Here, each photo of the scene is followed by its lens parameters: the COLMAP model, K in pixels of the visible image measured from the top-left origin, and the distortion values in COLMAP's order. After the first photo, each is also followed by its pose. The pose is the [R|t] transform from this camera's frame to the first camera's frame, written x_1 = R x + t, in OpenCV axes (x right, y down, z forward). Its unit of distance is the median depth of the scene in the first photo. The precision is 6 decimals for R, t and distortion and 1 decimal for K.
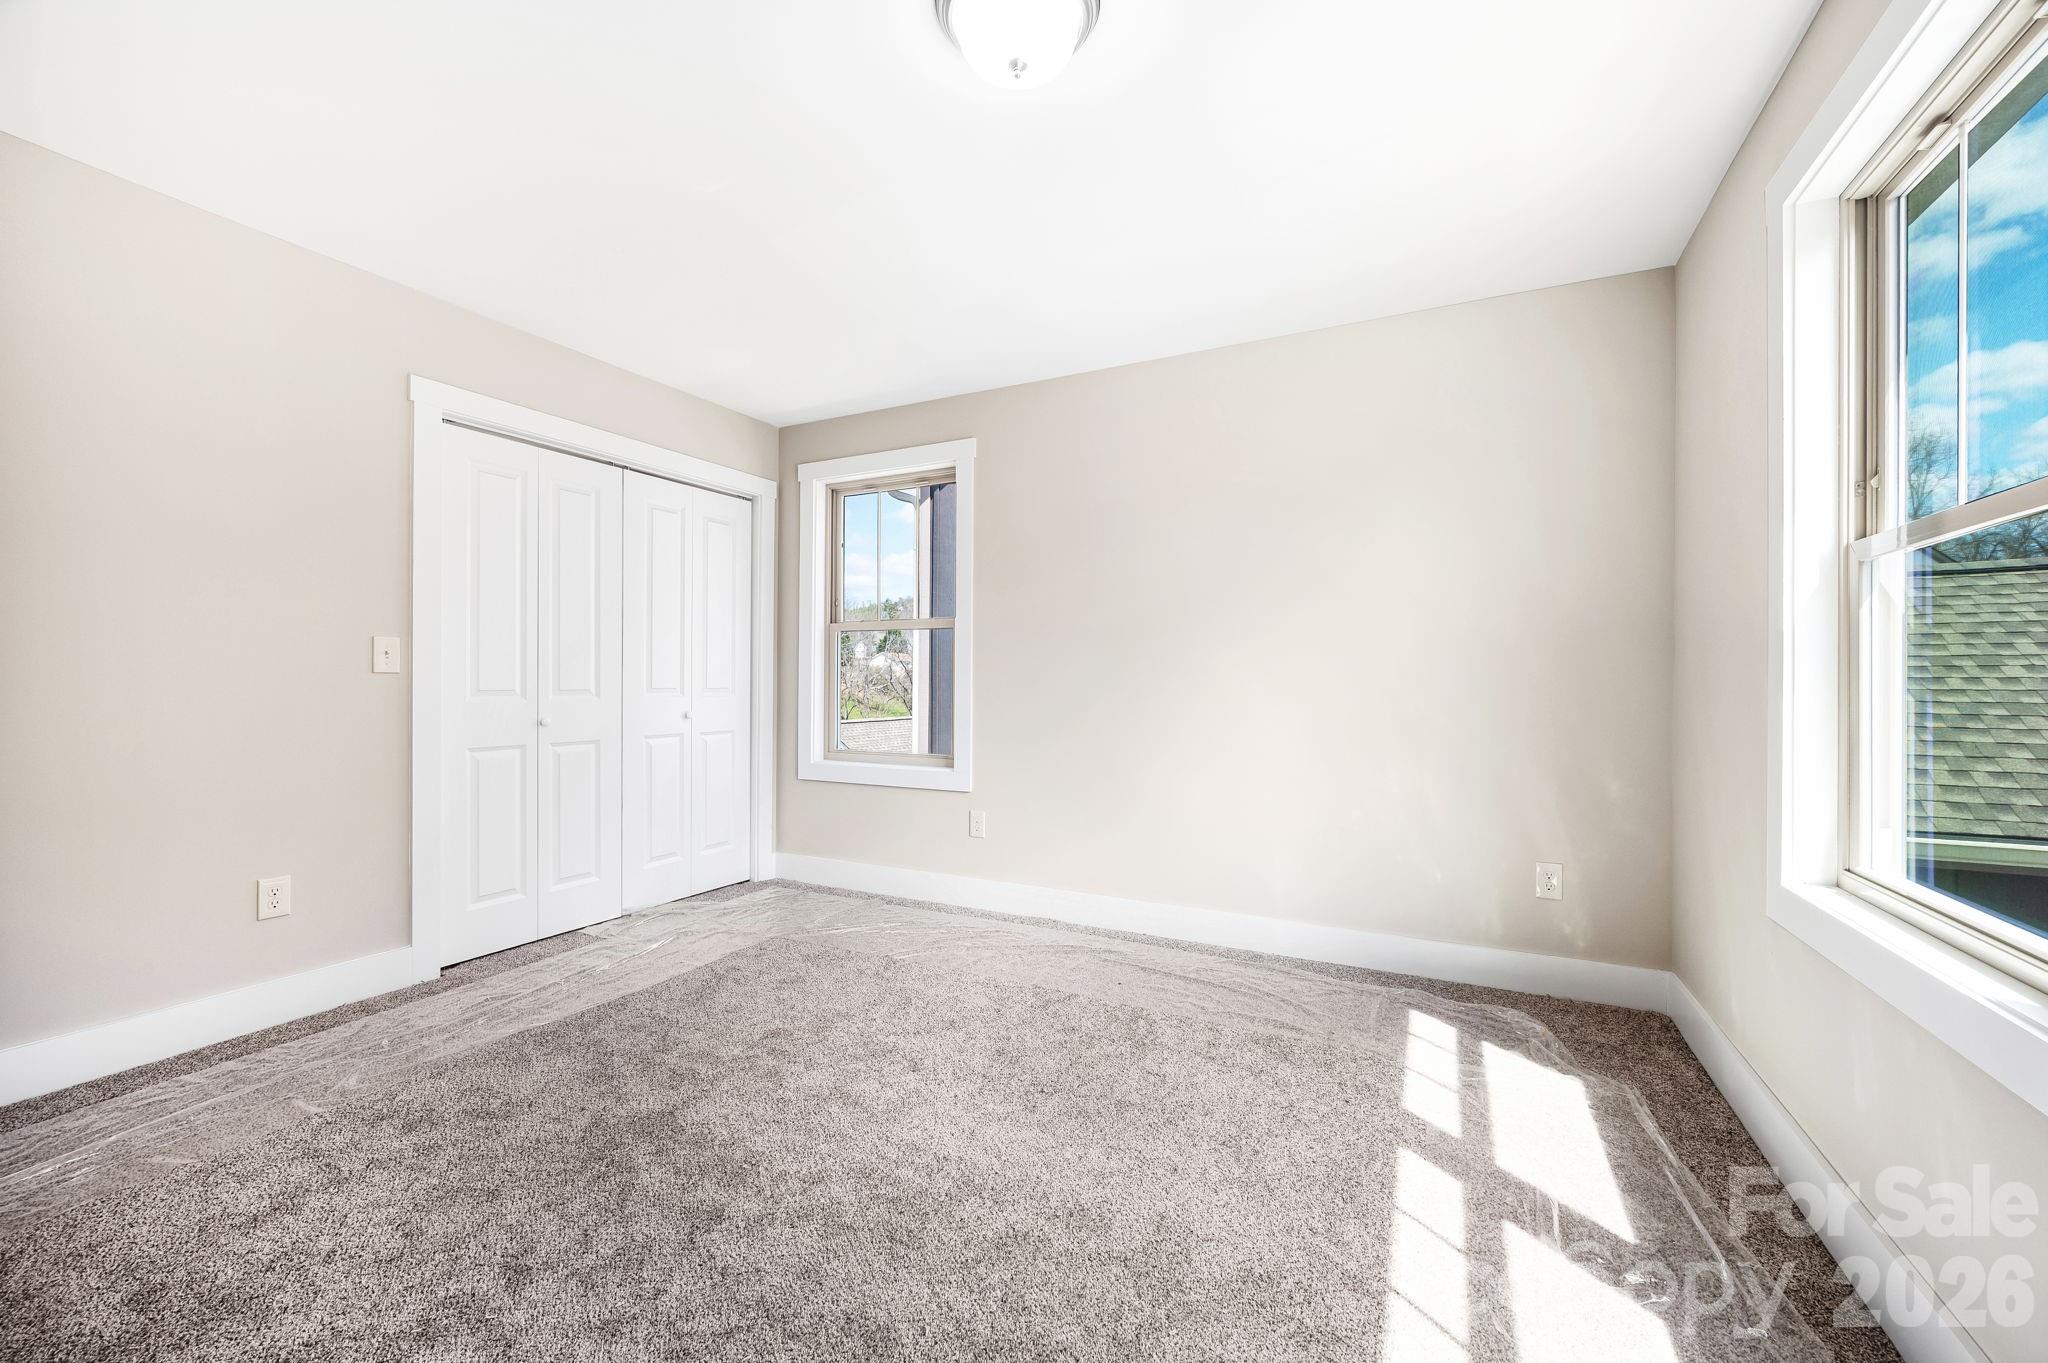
lens RADIAL K [[814.6, 0, 1044.5], [0, 814.6, 674.3], [0, 0, 1]] dist [0.000215, 0.000004]
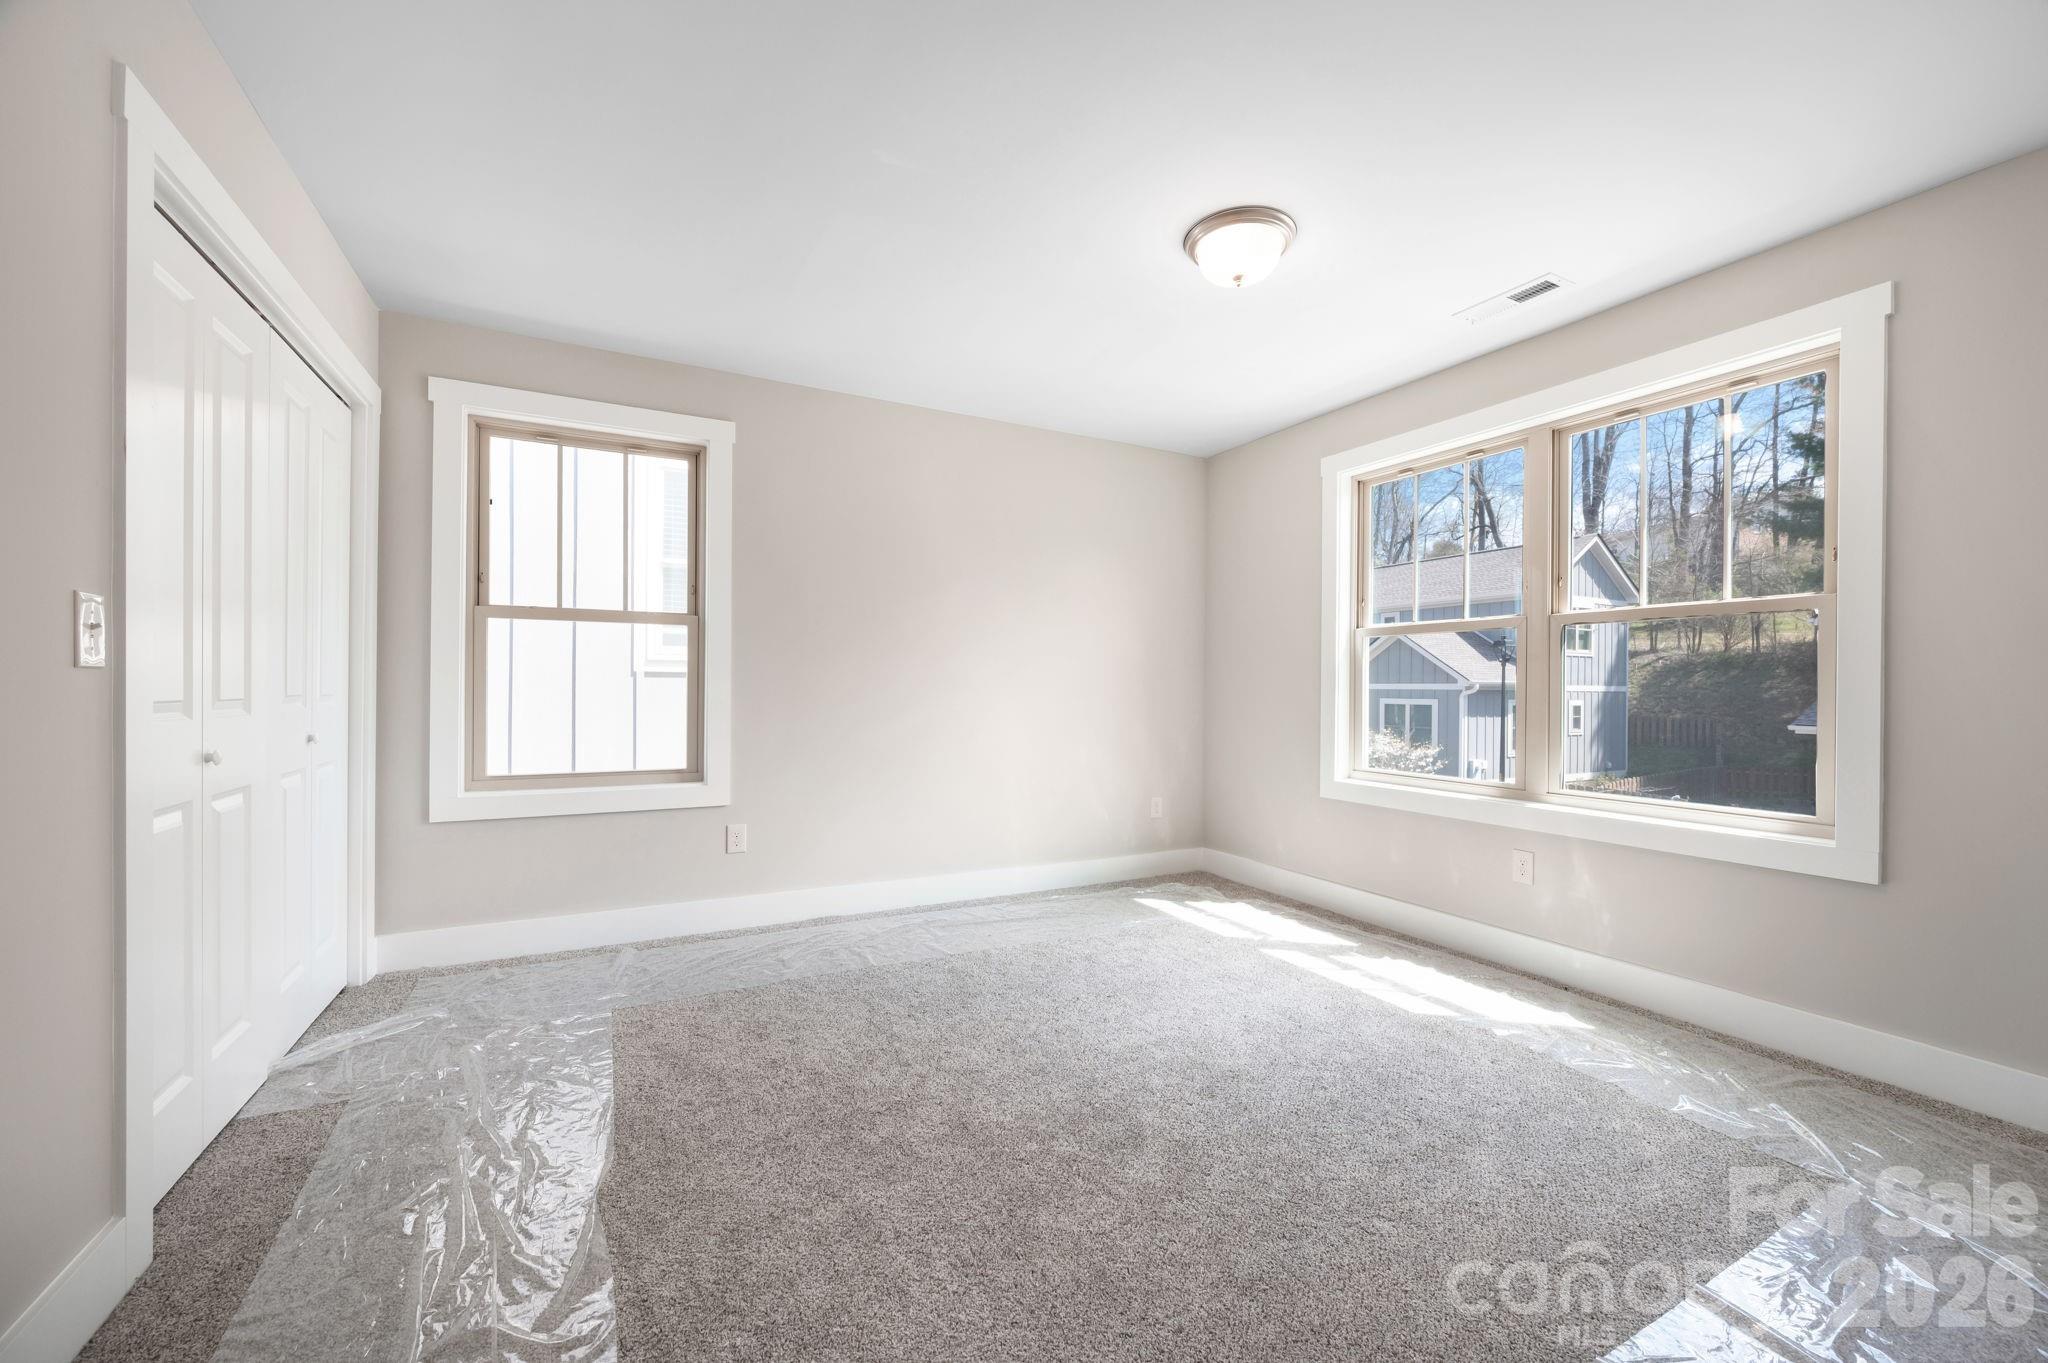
lens RADIAL K [[805.7, 0, 1027.7], [0, 805.7, 684.2], [0, 0, 1]] dist [0.000843, 0.000055]
pose [[0.581554, 0.001870, 0.813506, -0.863223], [-0.010061, 0.999937, 0.004893, -0.000802], [-0.813446, -0.011030, 0.581537, 0.264506]]
